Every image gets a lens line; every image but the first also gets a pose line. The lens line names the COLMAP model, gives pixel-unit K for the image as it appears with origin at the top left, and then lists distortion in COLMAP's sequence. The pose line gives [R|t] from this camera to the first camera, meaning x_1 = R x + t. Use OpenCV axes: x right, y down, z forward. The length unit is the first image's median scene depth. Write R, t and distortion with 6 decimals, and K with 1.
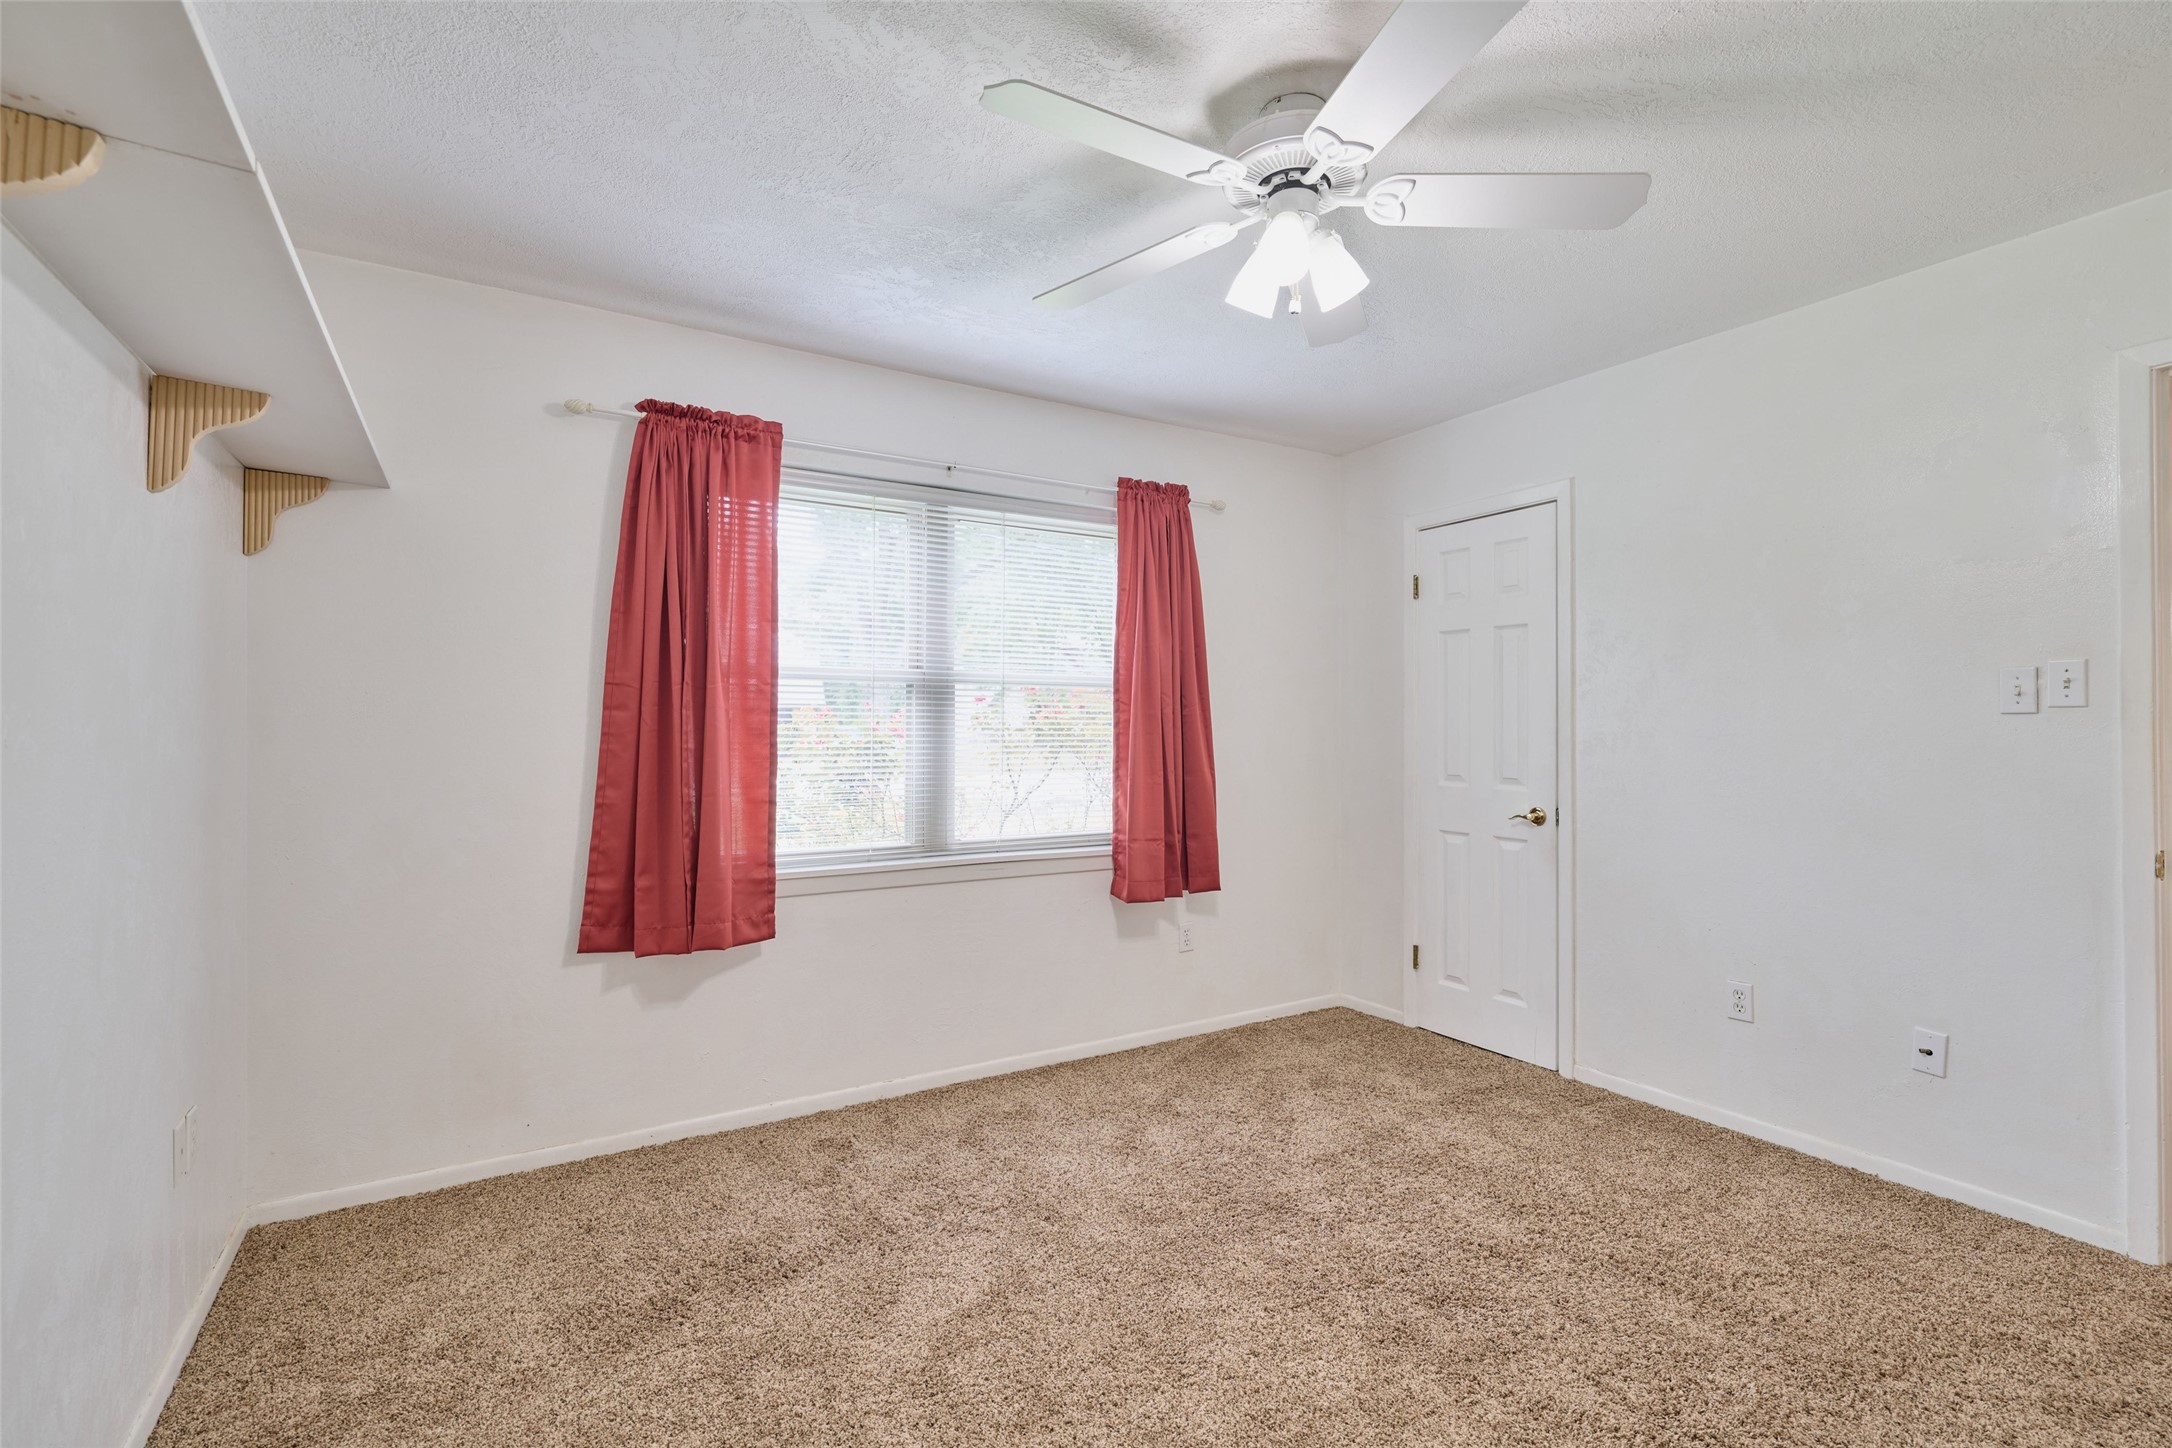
lens RADIAL K [[941.3, 0, 1086.0], [0, 941.3, 724.0], [0, 0, 1]] dist [-0.001342, 0.000044]
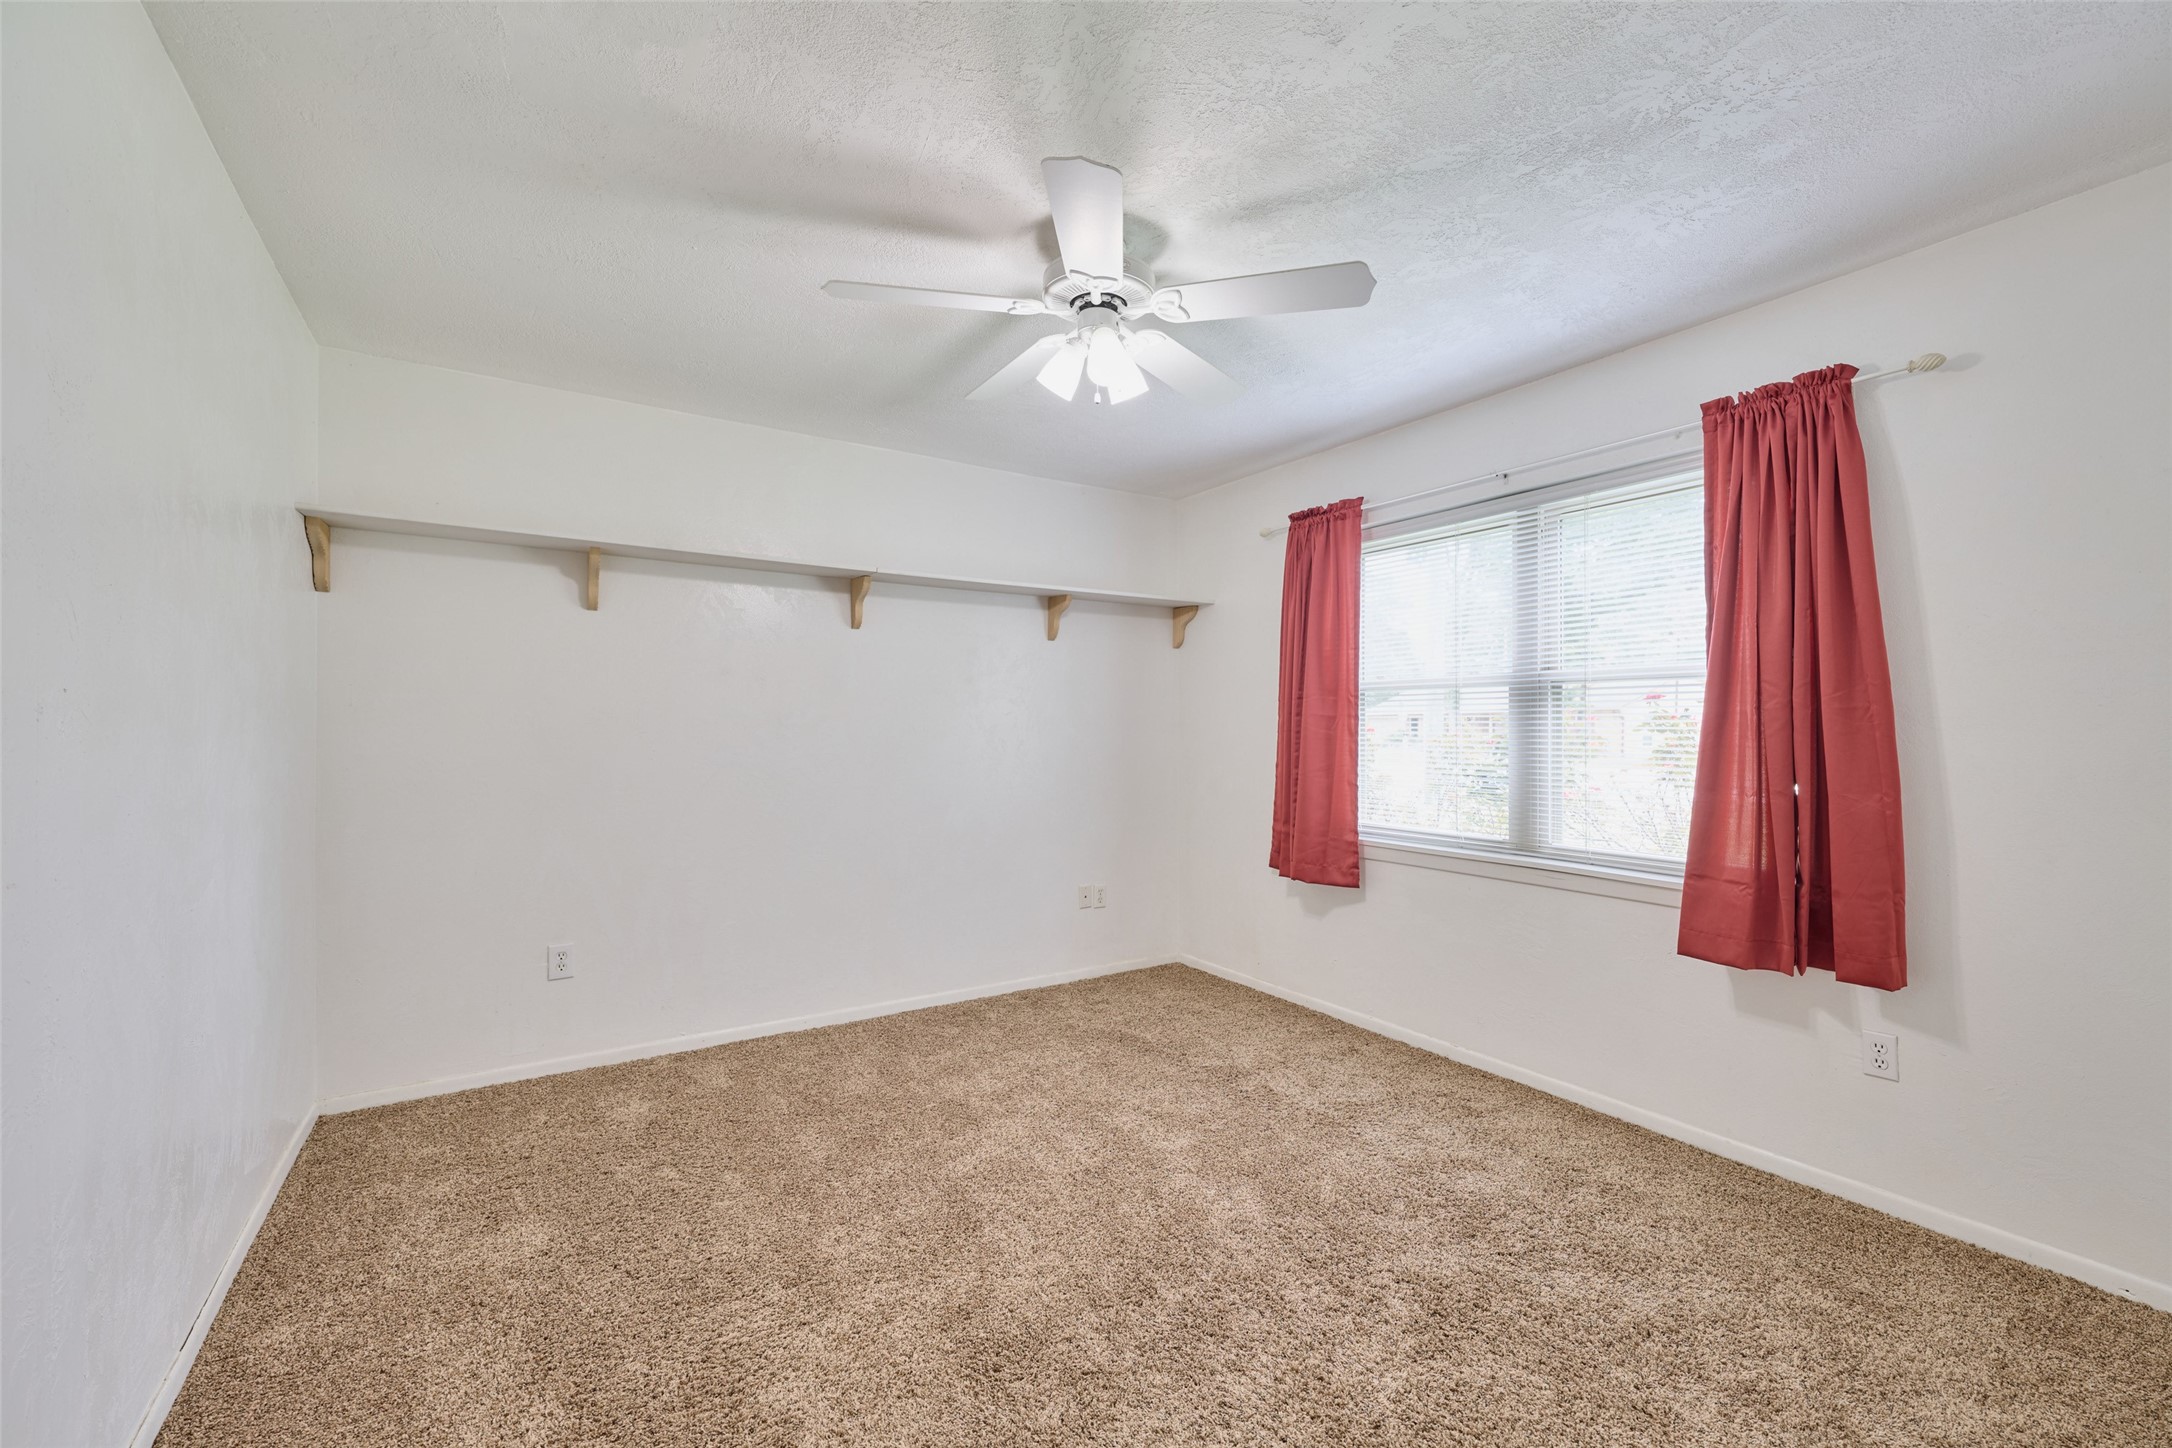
lens RADIAL K [[941.3, 0, 1086.0], [0, 941.3, 724.0], [0, 0, 1]] dist [-0.001342, 0.000044]
pose [[0.015449, -0.003416, -0.999875, 0.854242], [0.003798, 0.999987, -0.003358, -0.000026], [0.999873, -0.003746, 0.015462, 0.517143]]
